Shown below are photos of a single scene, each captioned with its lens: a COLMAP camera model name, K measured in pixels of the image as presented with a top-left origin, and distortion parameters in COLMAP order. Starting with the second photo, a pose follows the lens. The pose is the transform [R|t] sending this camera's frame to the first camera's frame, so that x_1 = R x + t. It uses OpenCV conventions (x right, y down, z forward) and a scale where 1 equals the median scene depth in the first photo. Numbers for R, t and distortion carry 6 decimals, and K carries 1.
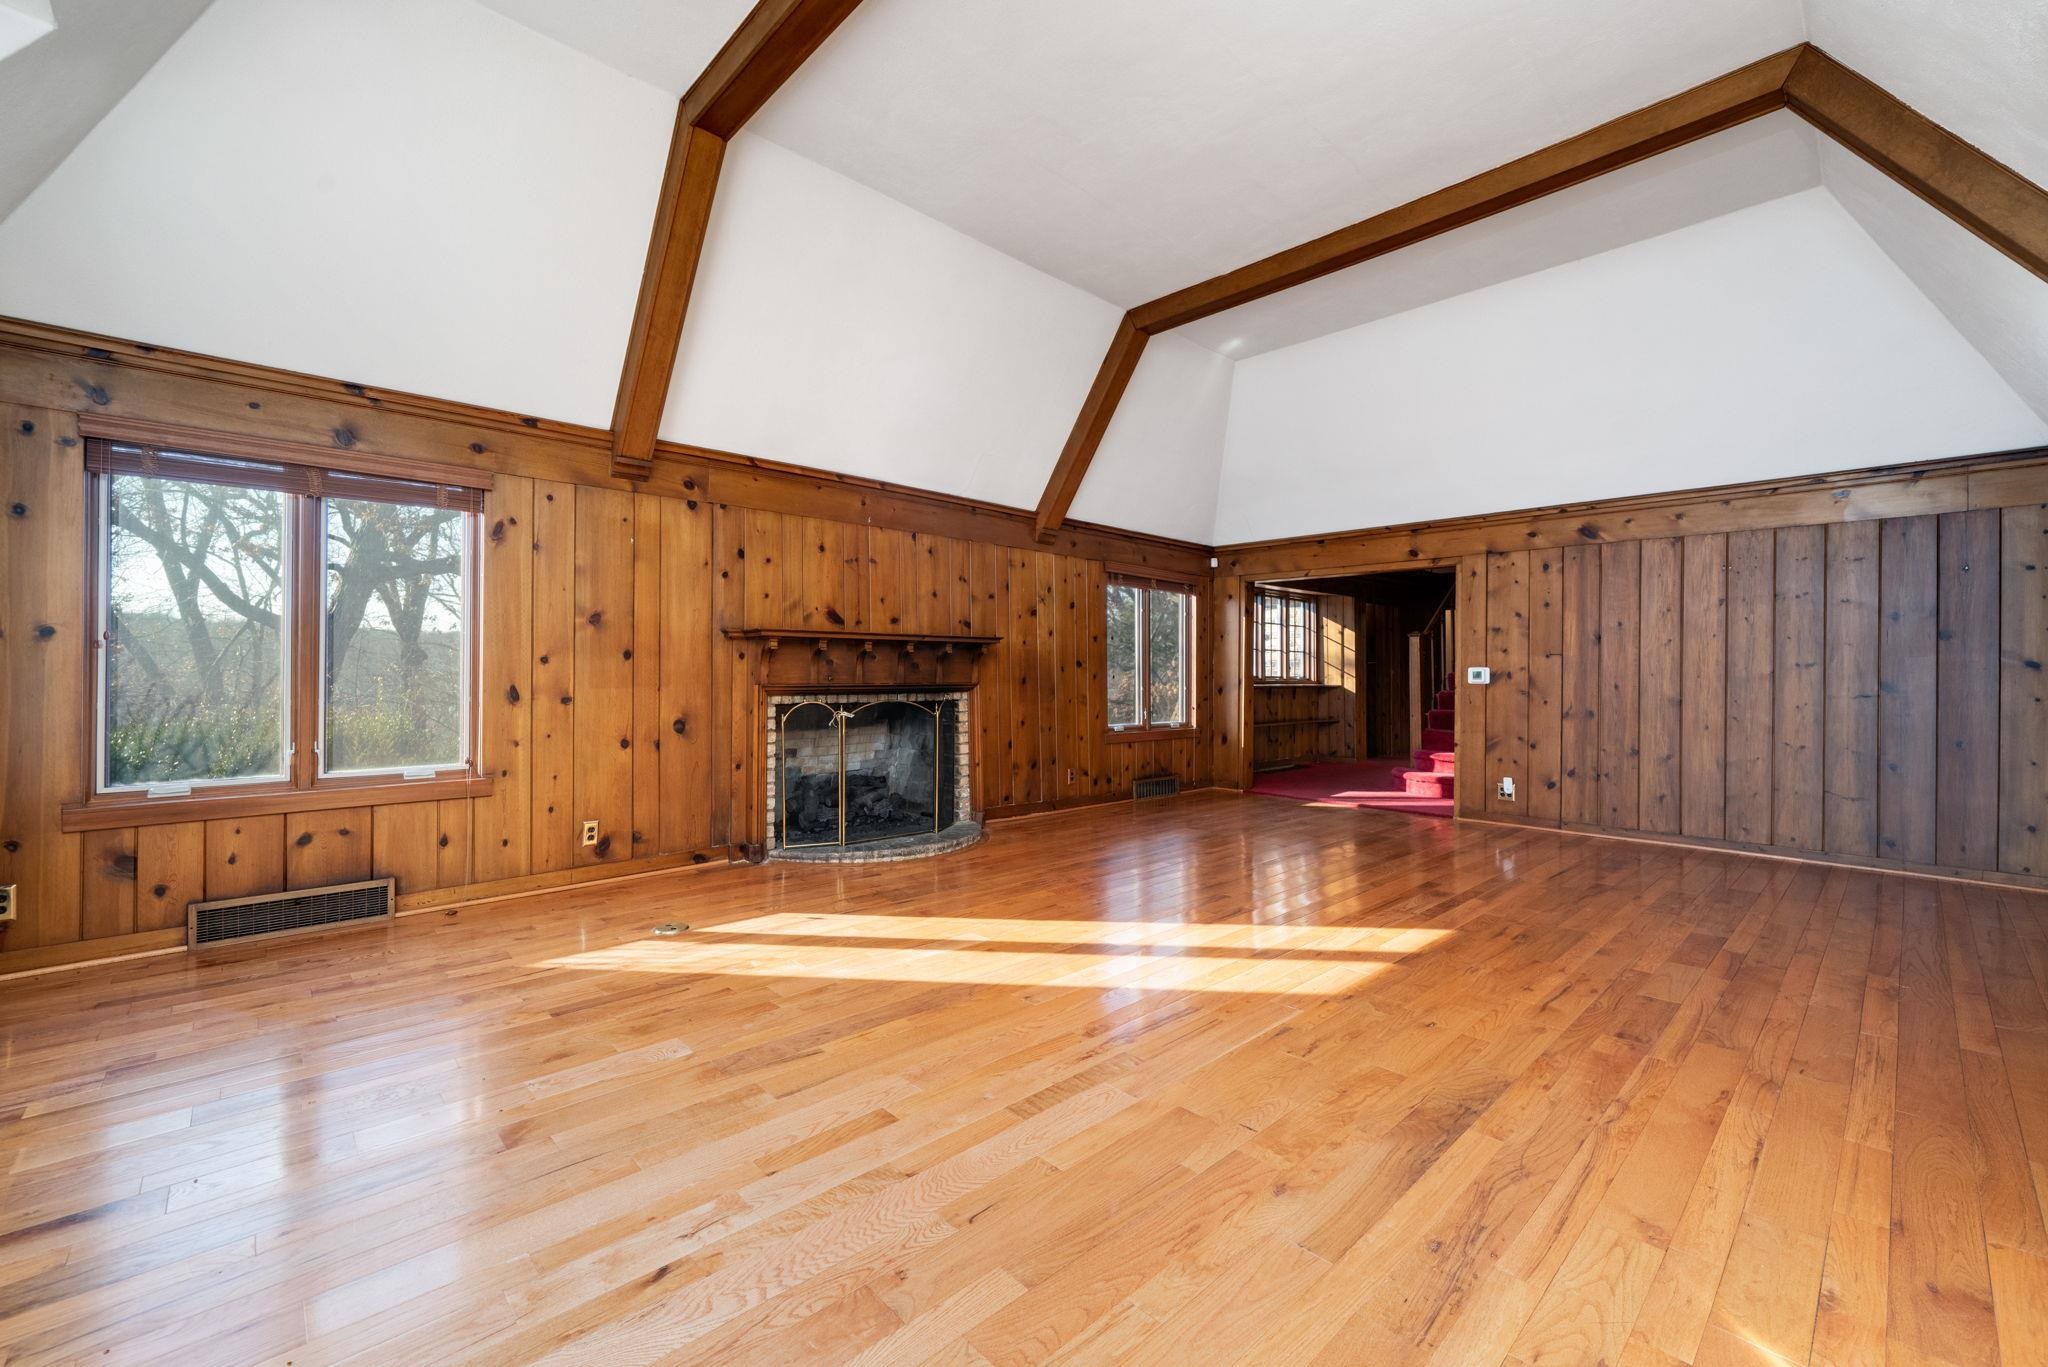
lens RADIAL K [[853.1, 0, 1020.8], [0, 853.1, 678.9], [0, 0, 1]] dist [0.002342, 0.000067]
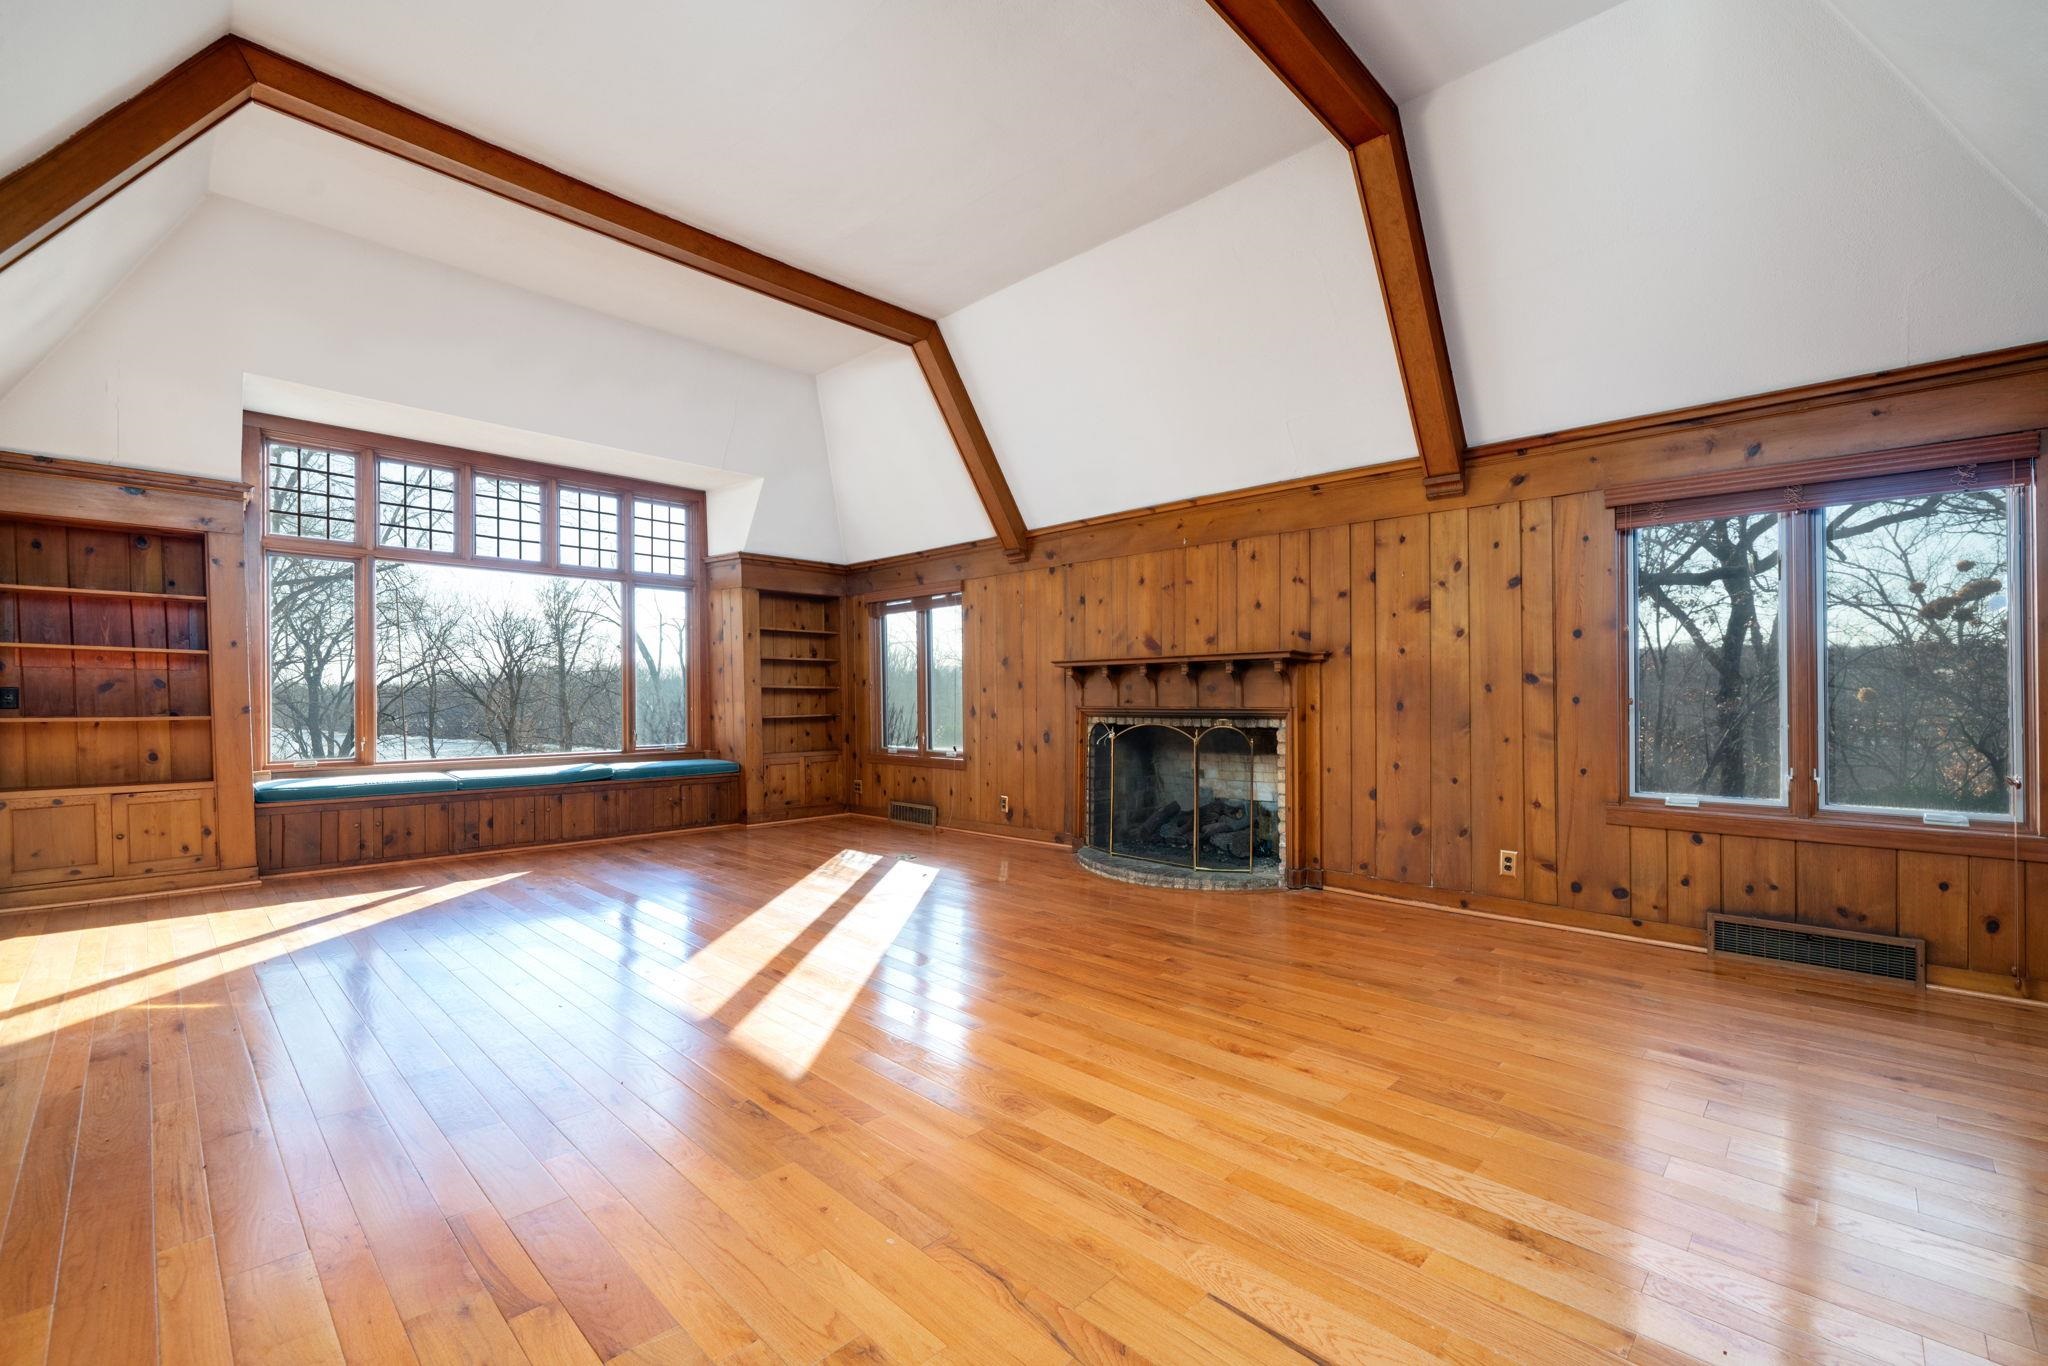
lens RADIAL K [[853.1, 0, 1013.1], [0, 853.1, 699.0], [0, 0, 1]] dist [0.002342, 0.000067]
pose [[0.040982, -0.001661, -0.999159, 0.818582], [-0.003165, 0.999993, -0.001792, -0.001606], [0.999155, 0.003236, 0.040976, 0.777199]]
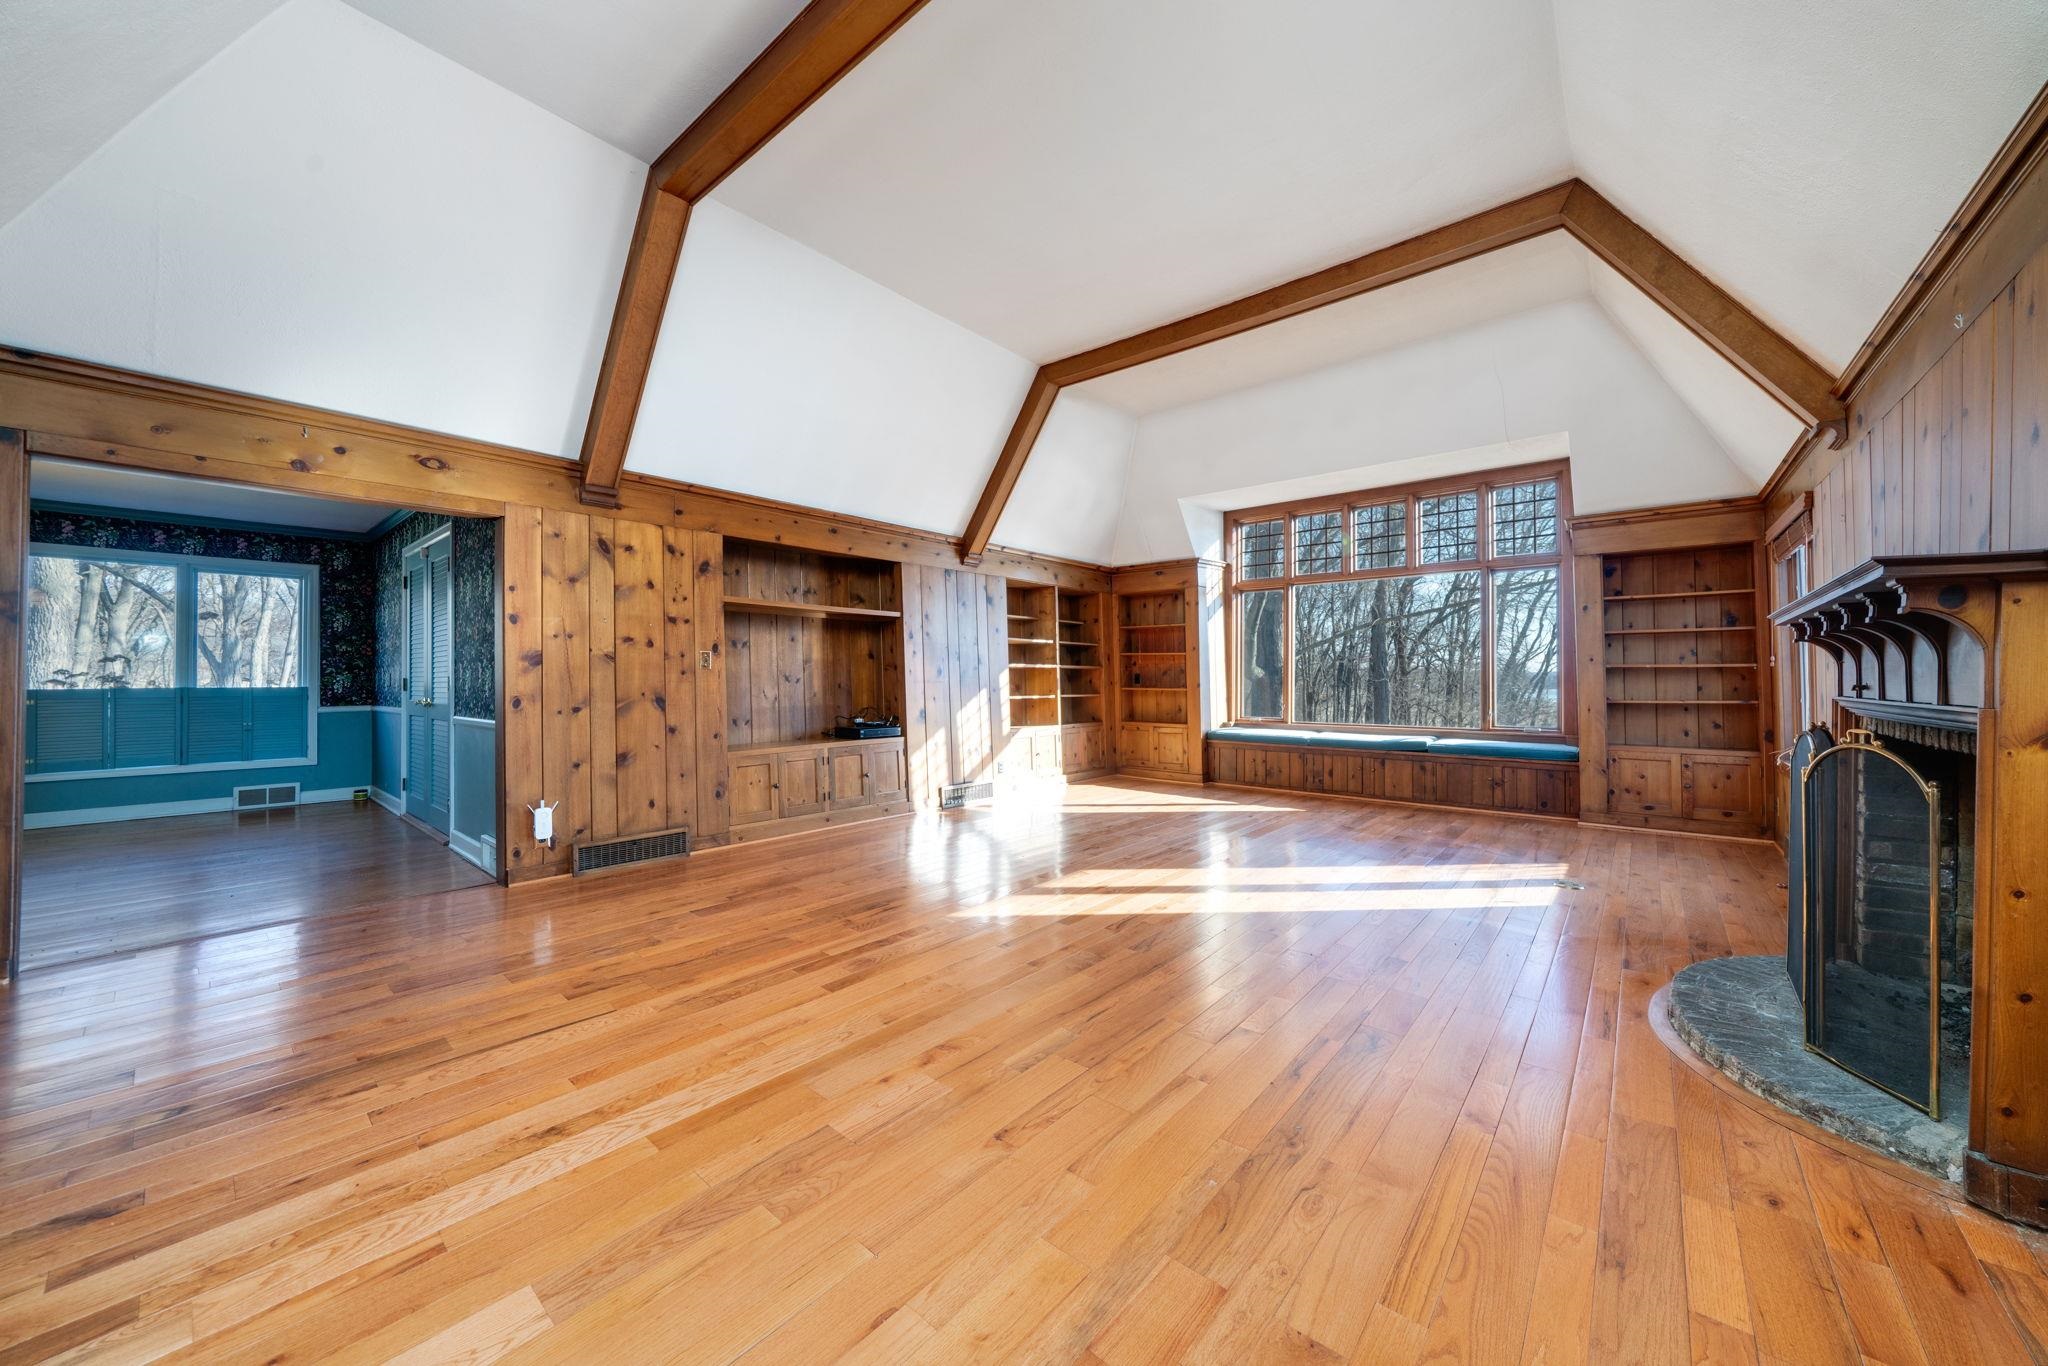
lens RADIAL K [[697.5, 0, 1011.5], [0, 697.5, 674.6], [0, 0, 1]] dist [-0.007005, -0.000011]
pose [[-0.991331, -0.005068, -0.131289, 0.337454], [-0.004725, 0.999985, -0.002918, -0.004793], [0.131302, -0.002272, -0.991340, 1.320870]]
